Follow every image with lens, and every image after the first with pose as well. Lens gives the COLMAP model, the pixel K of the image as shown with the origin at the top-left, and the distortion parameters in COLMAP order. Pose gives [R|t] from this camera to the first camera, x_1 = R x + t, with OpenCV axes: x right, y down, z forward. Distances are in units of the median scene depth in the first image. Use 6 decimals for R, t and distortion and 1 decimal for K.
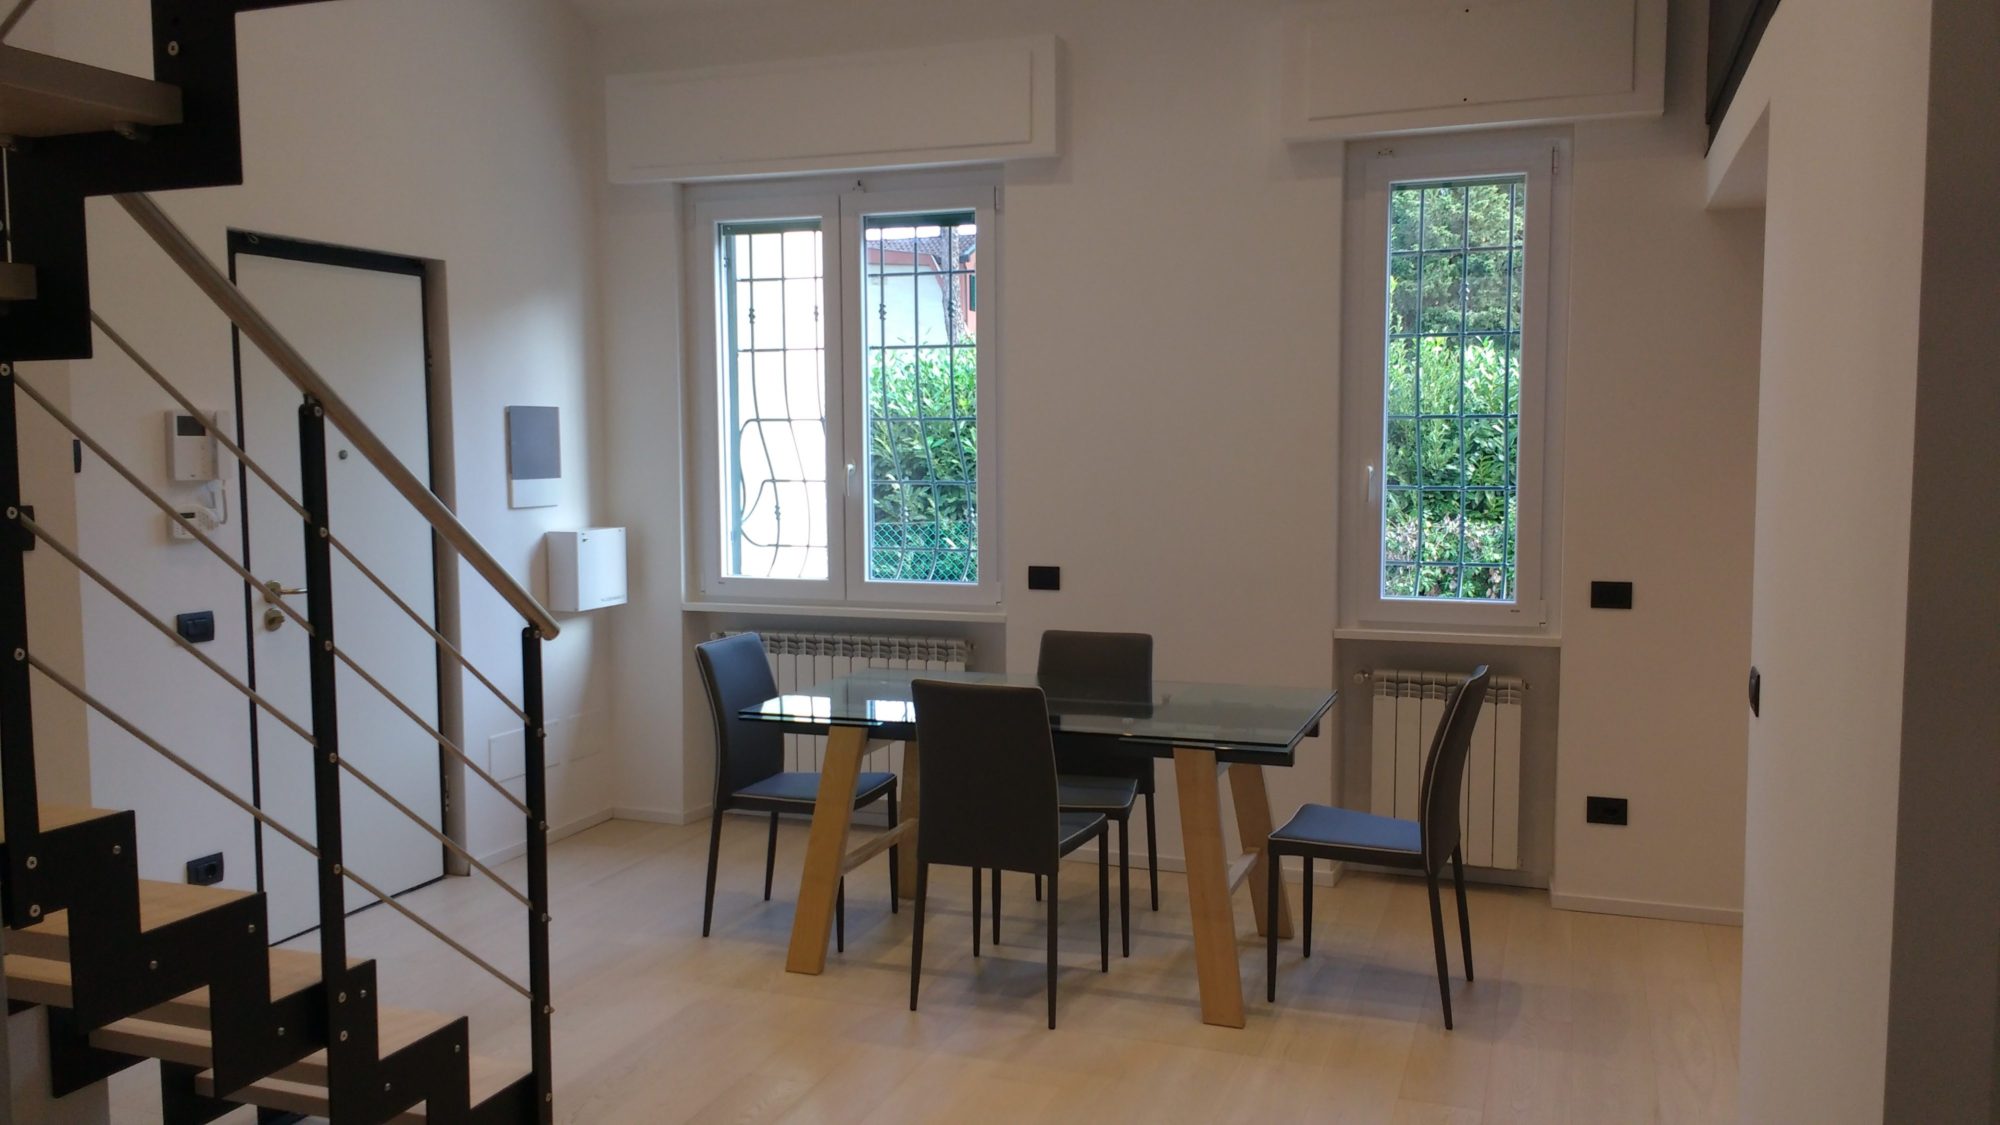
lens RADIAL K [[1561.2, 0, 1000.0], [0, 1561.2, 562.5], [0, 0, 1]] dist [-0.002009, -0.001179]
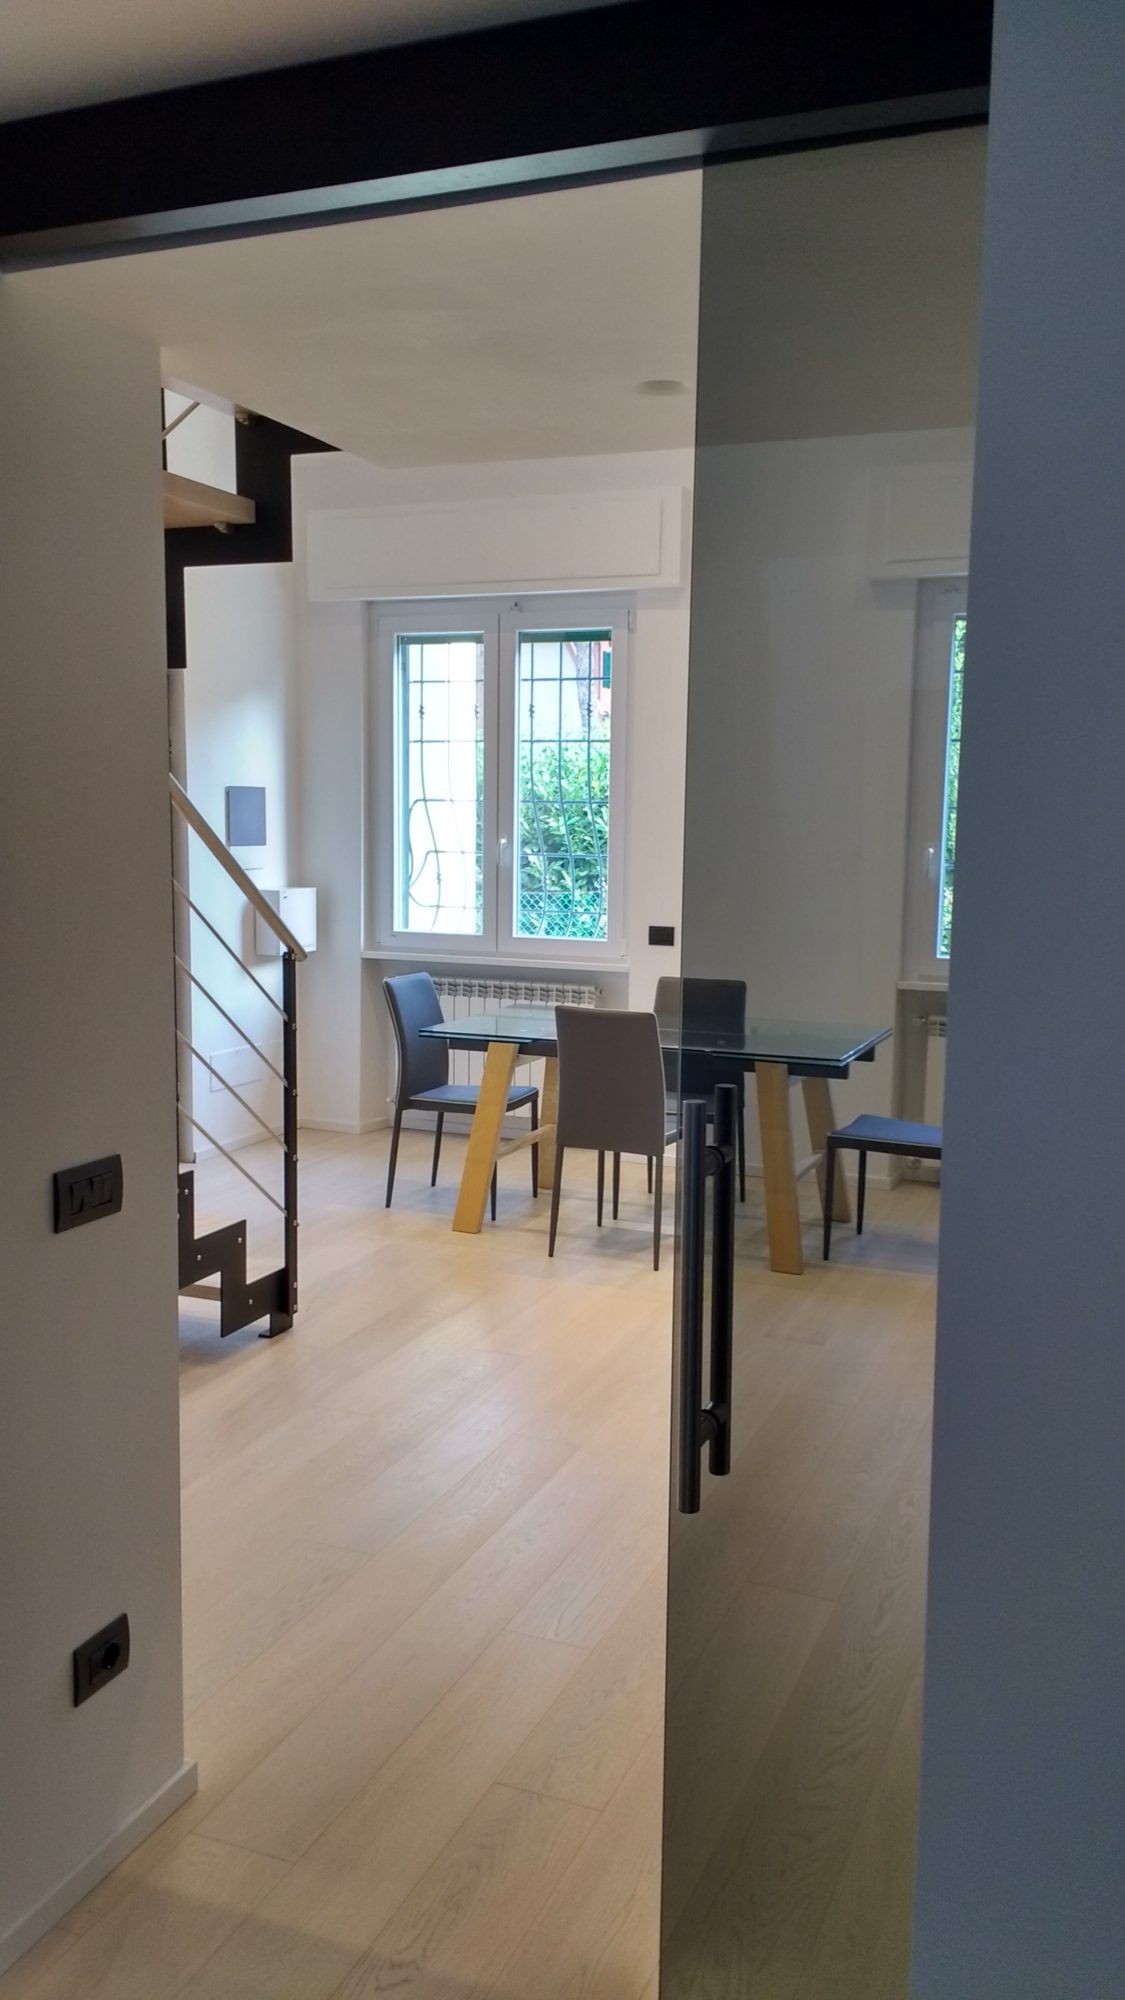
lens RADIAL K [[1561.2, 0, 562.5], [0, 1561.2, 1000.0], [0, 0, 1]] dist [-0.002009, -0.001179]
pose [[0.998903, 0.023253, -0.040644, 0.001931], [-0.021667, 0.999003, 0.039022, 0.015224], [0.041511, -0.038099, 0.998411, -0.232973]]
